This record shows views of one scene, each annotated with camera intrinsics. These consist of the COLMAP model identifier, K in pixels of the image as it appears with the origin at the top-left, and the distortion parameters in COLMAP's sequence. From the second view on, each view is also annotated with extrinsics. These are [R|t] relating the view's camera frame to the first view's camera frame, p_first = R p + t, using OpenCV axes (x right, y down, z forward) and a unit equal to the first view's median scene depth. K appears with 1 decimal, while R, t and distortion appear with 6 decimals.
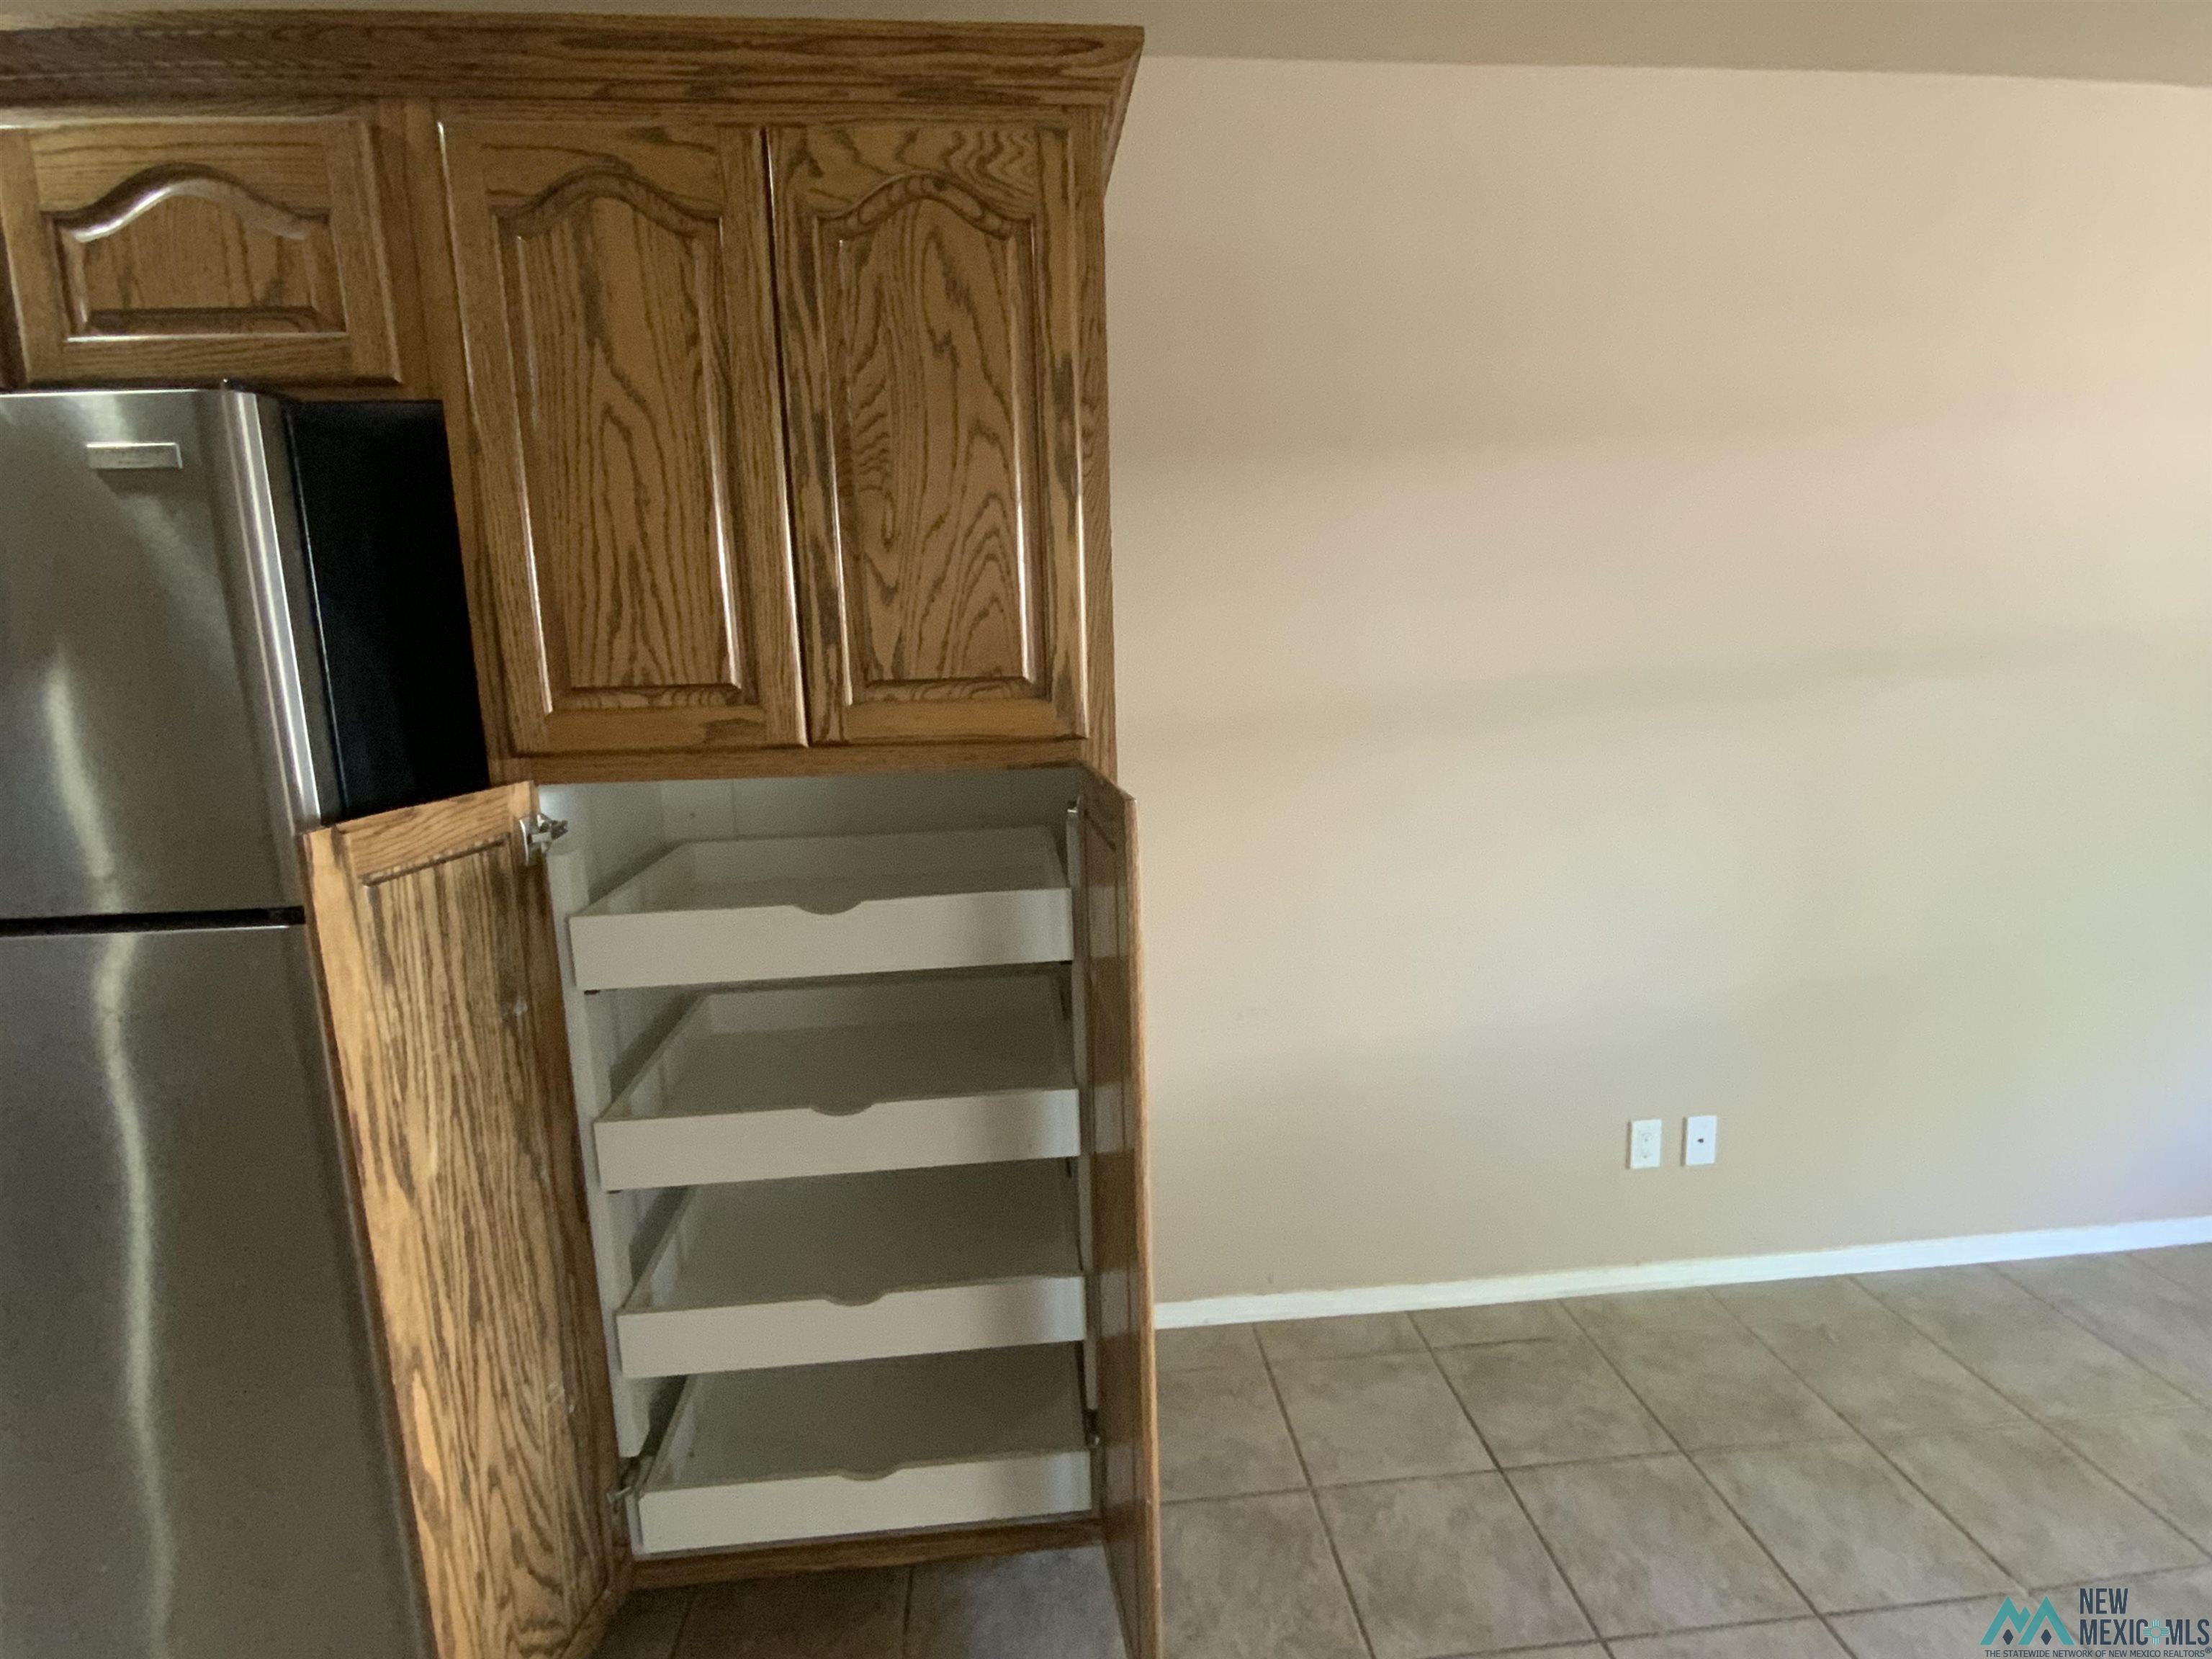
lens RADIAL K [[1108.7, 0, 1106.0], [0, 1108.7, 829.5], [0, 0, 1]] dist [0.002559, -0.007771]
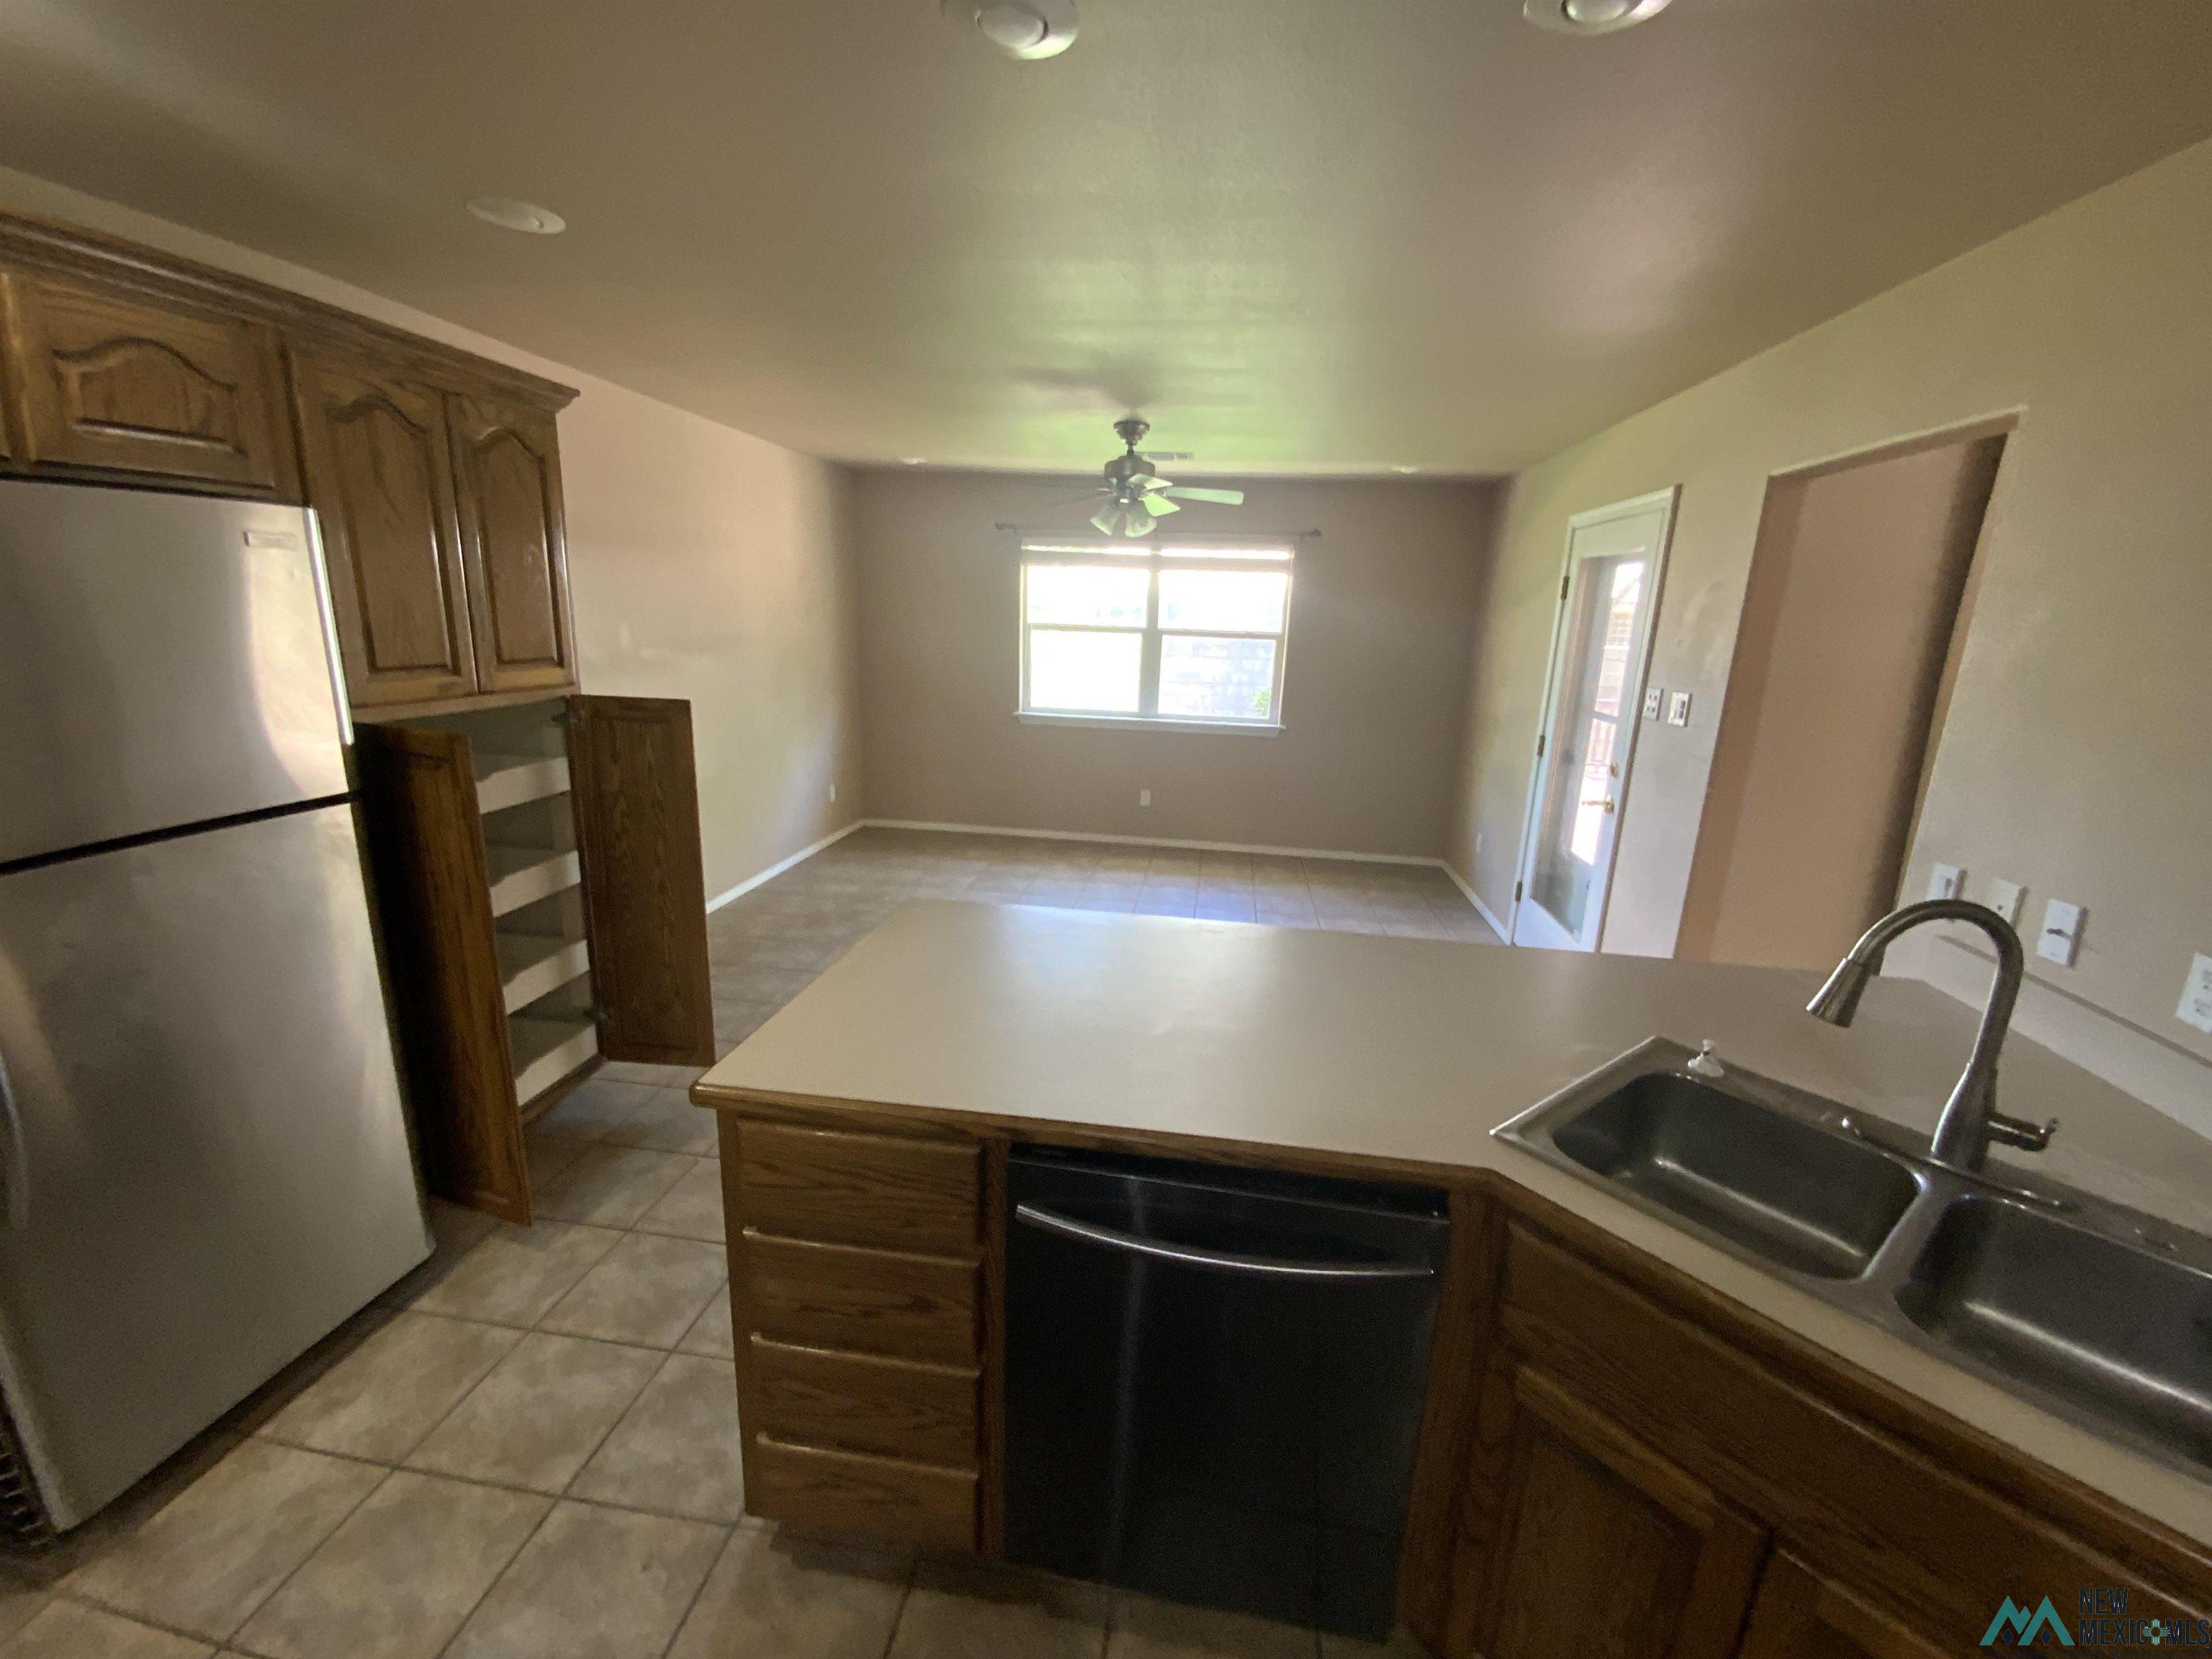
lens RADIAL K [[888.2, 0, 1103.2], [0, 888.2, 826.0], [0, 0, 1]] dist [0.014015, -0.013566]
pose [[0.226670, -0.194928, 0.954266, -1.749816], [0.132774, 0.976806, 0.167994, 0.040198], [-0.964879, 0.088622, 0.247294, -0.518329]]
